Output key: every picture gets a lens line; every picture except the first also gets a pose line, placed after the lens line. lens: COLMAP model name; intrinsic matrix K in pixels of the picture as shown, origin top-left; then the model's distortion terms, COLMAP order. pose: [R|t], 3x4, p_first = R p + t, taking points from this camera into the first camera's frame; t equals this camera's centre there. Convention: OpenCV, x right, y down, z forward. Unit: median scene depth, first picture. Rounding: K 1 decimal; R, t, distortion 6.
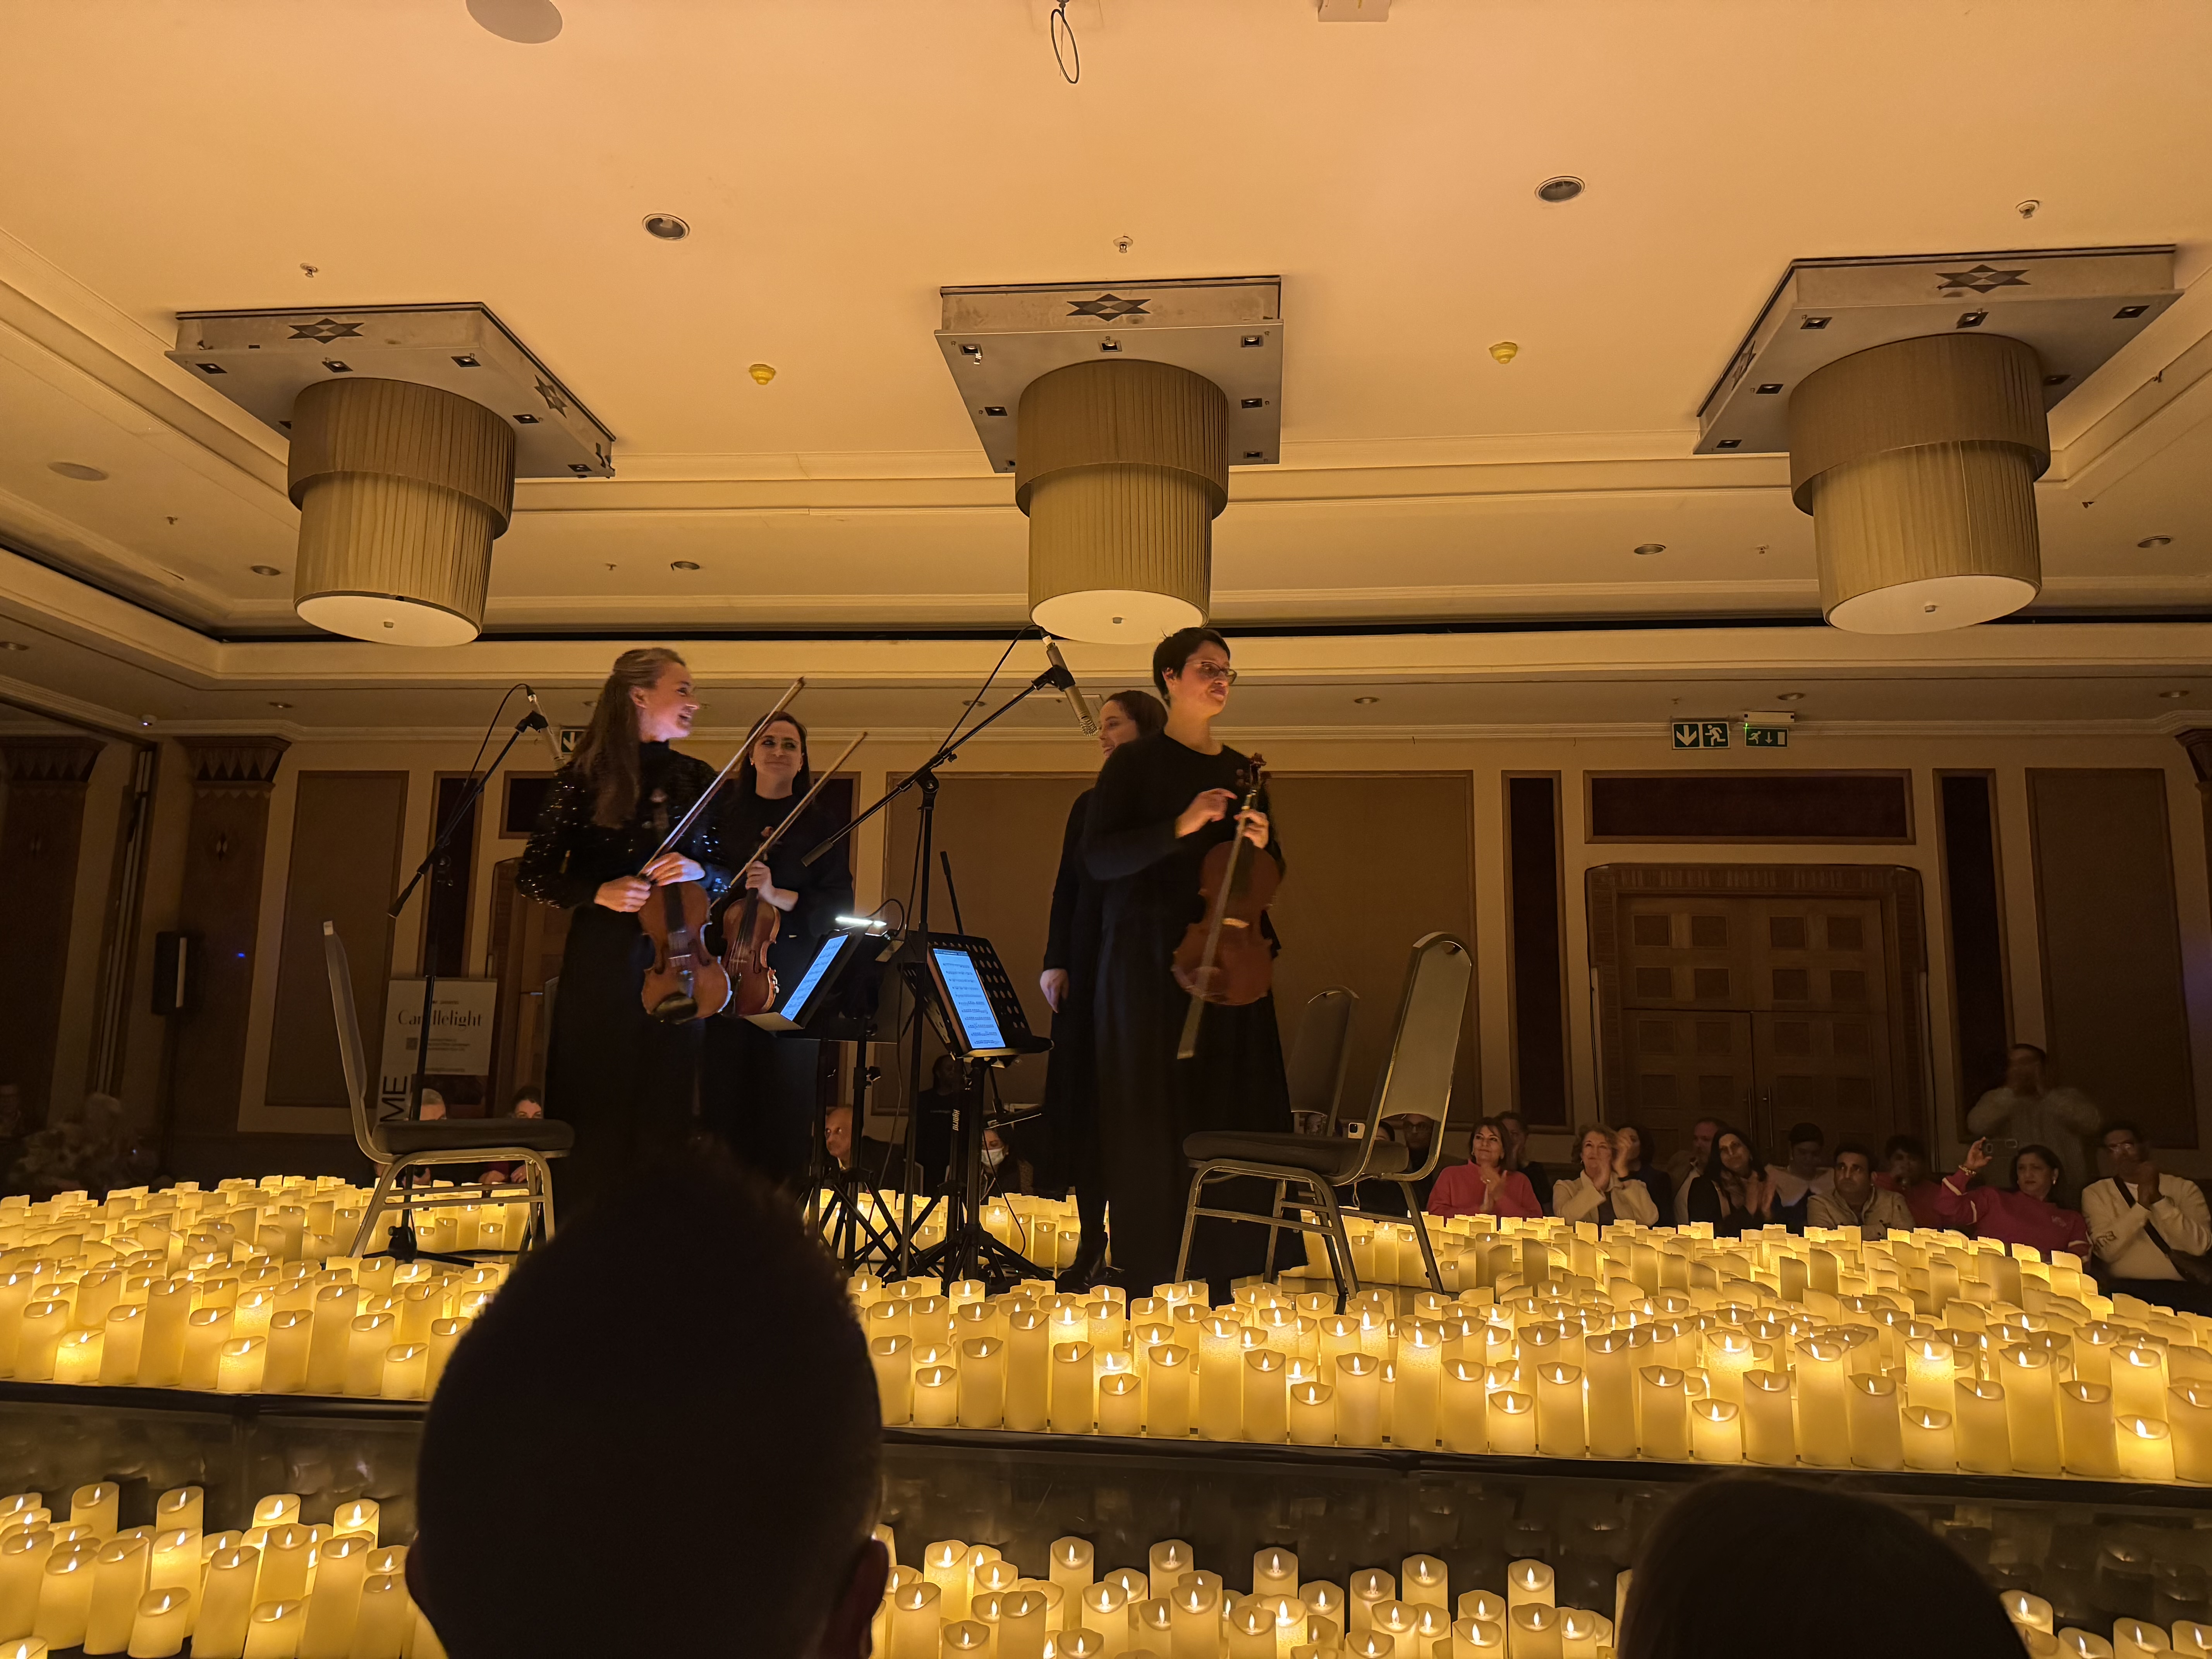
lens RADIAL K [[1532.2, 0, 1088.1], [0, 1532.2, 829.8], [0, 0, 1]] dist [0.040124, -0.072085]
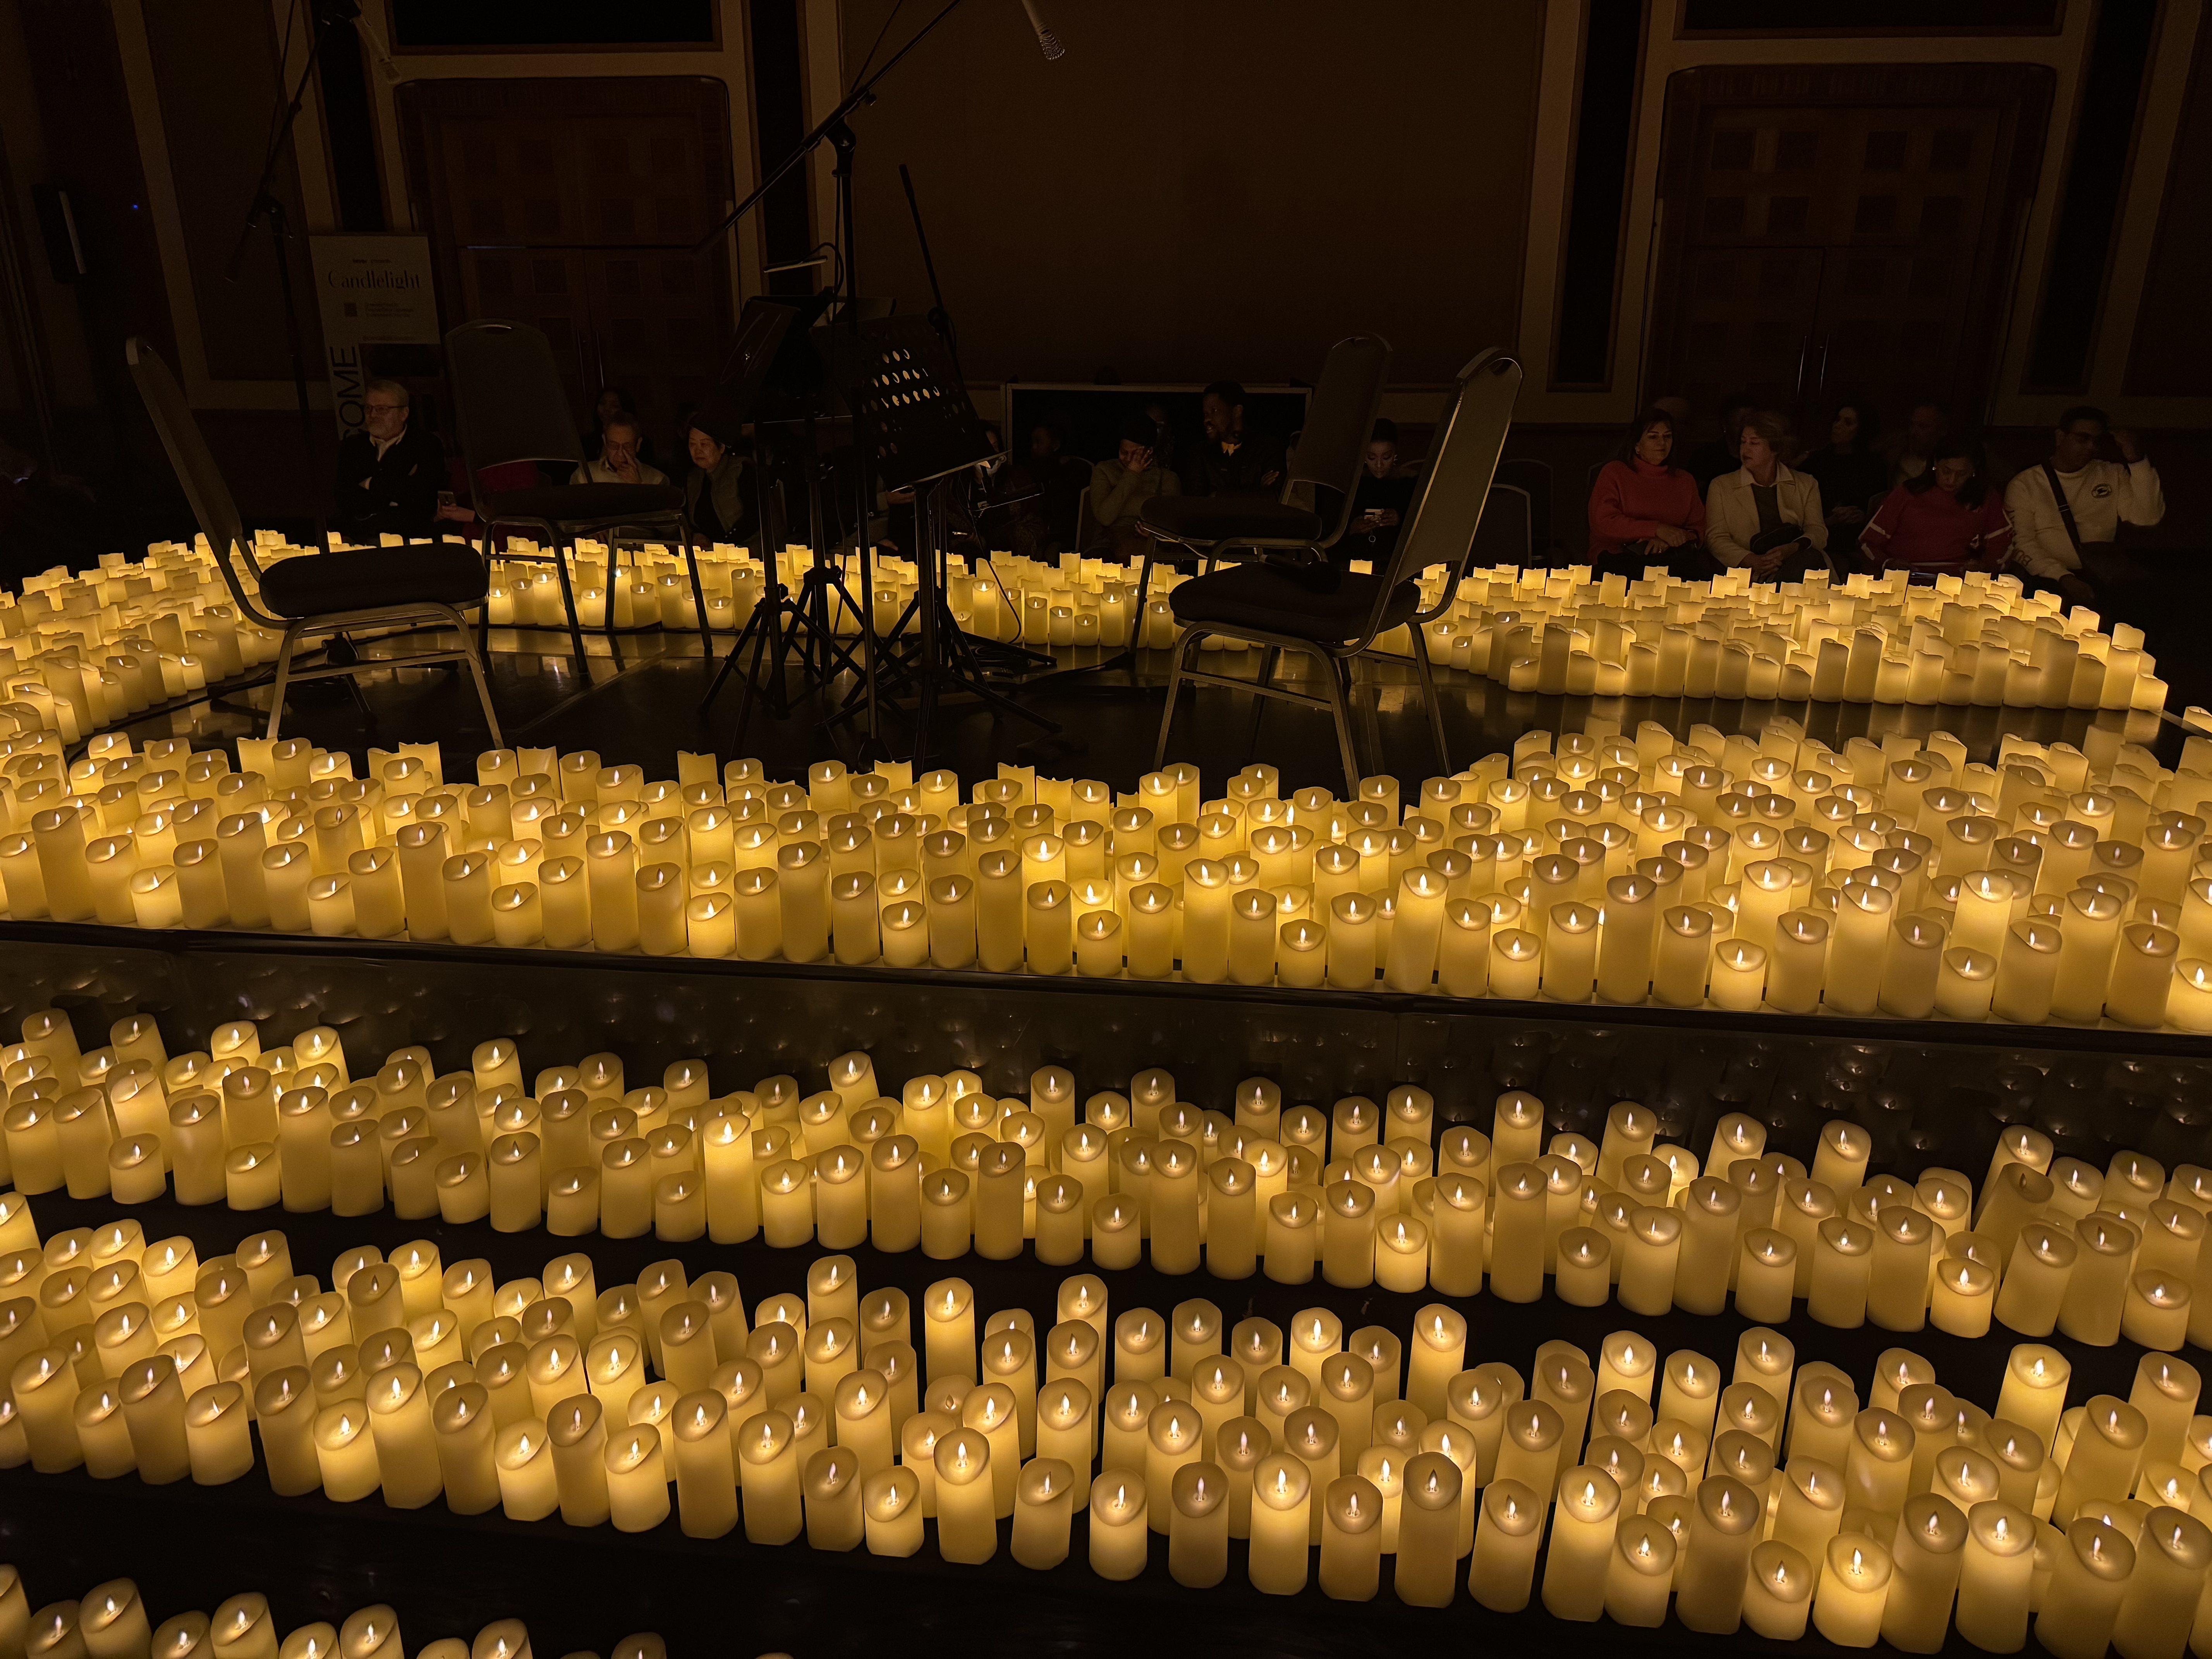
lens RADIAL K [[1520.1, 0, 1106.0], [0, 1520.1, 829.5], [0, 0, 1]] dist [0.088326, -0.138411]
pose [[0.999803, -0.019485, -0.003736, 0.028839], [0.018815, 0.871389, 0.490232, -0.141794], [-0.006297, -0.490206, 0.871584, 0.217475]]
